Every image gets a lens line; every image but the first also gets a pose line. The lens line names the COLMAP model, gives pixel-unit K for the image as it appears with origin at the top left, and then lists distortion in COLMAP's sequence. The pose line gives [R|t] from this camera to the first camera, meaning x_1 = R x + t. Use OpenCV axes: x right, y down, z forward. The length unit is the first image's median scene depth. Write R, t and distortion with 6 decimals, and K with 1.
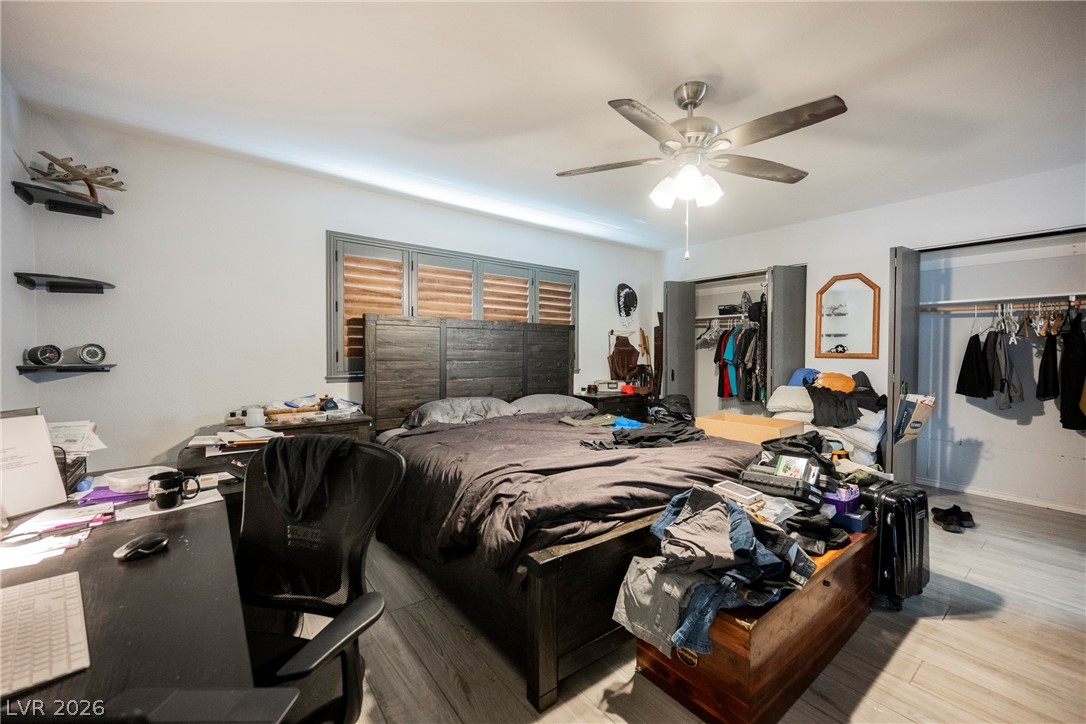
lens RADIAL K [[427.6, 0, 545.8], [0, 427.6, 359.6], [0, 0, 1]] dist [-0.000595, -0.000446]
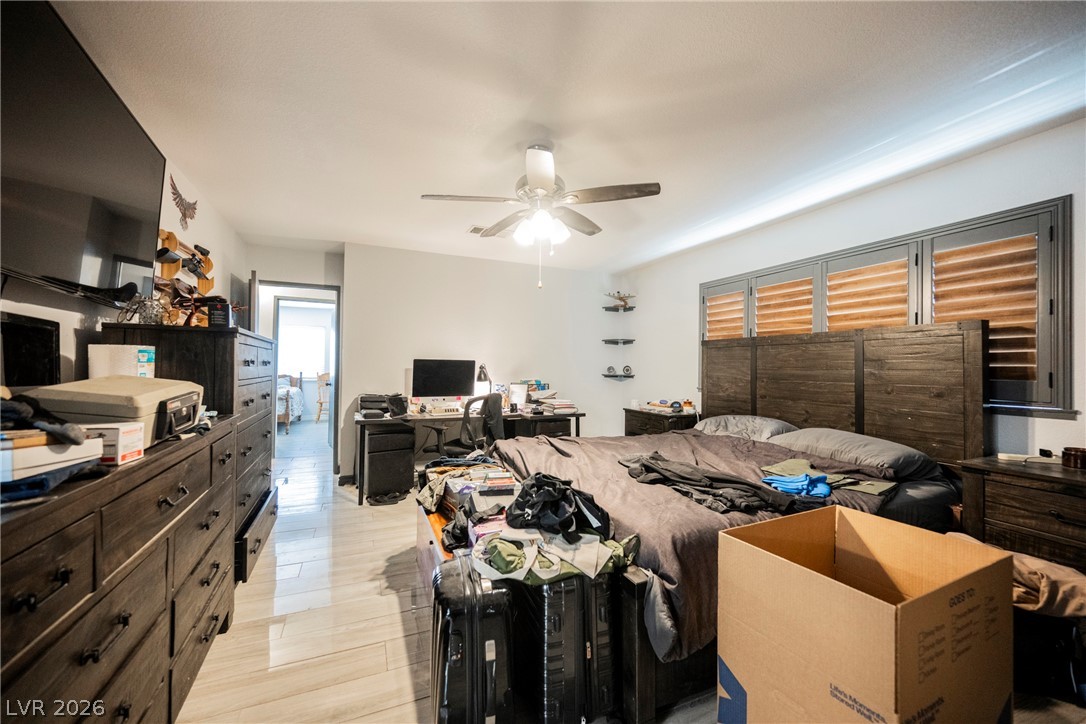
lens RADIAL K [[427.6, 0, 545.8], [0, 427.6, 359.6], [0, 0, 1]] dist [-0.000595, -0.000446]
pose [[-0.225279, -0.026367, -0.973937, 0.848460], [-0.026996, 0.999419, -0.020813, -0.009653], [0.973920, 0.021604, -0.225860, 0.743537]]
